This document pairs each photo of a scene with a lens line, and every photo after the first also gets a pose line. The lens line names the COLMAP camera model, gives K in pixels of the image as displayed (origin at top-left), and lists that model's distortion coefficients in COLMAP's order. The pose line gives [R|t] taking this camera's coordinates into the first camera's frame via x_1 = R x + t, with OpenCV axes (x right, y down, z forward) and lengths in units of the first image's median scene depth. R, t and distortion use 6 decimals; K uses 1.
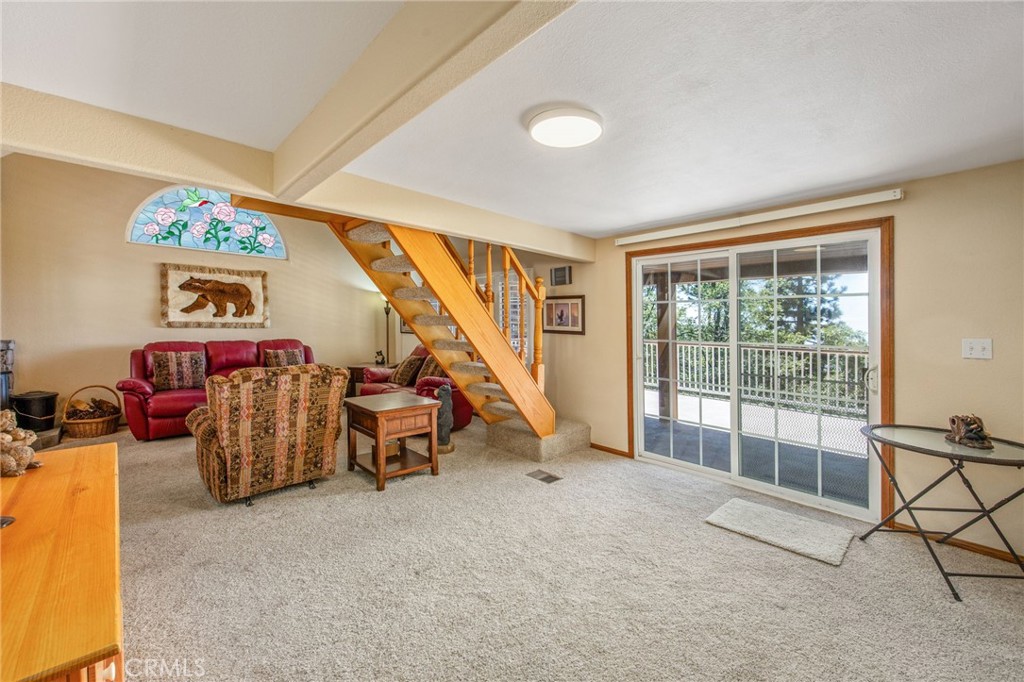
lens RADIAL K [[403.3, 0, 491.9], [0, 403.3, 329.5], [0, 0, 1]] dist [-0.002564, -0.001258]
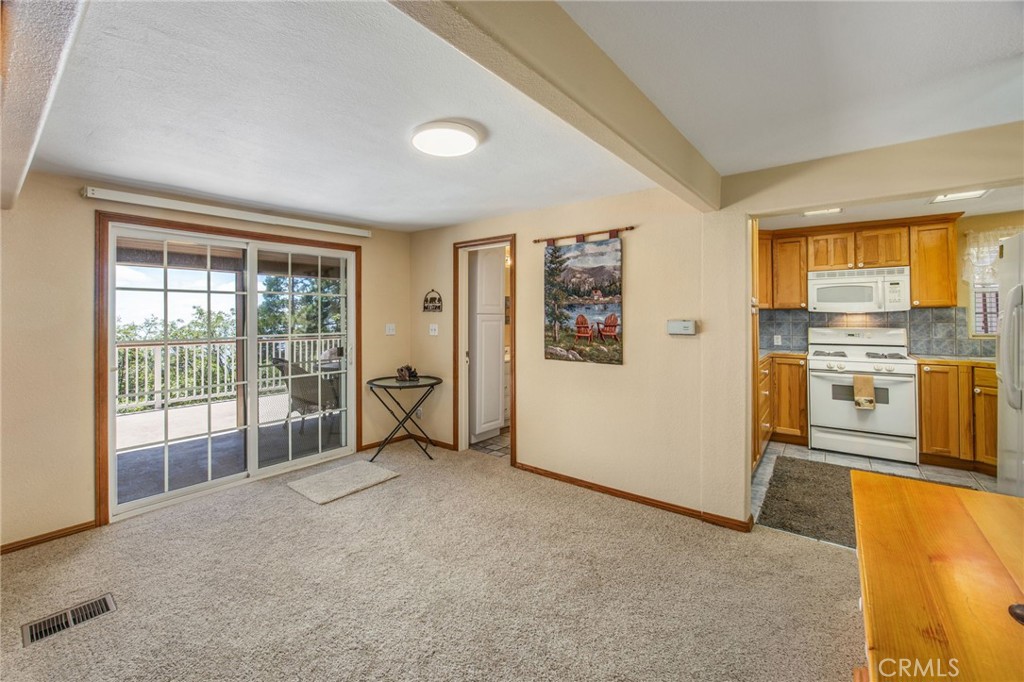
lens RADIAL K [[403.3, 0, 507.1], [0, 403.3, 313.8], [0, 0, 1]] dist [-0.002564, -0.001258]
pose [[-0.148470, -0.004808, 0.988905, -0.506907], [0.022038, 0.999724, 0.008169, -0.020105], [-0.988671, 0.023007, -0.148323, 0.568974]]
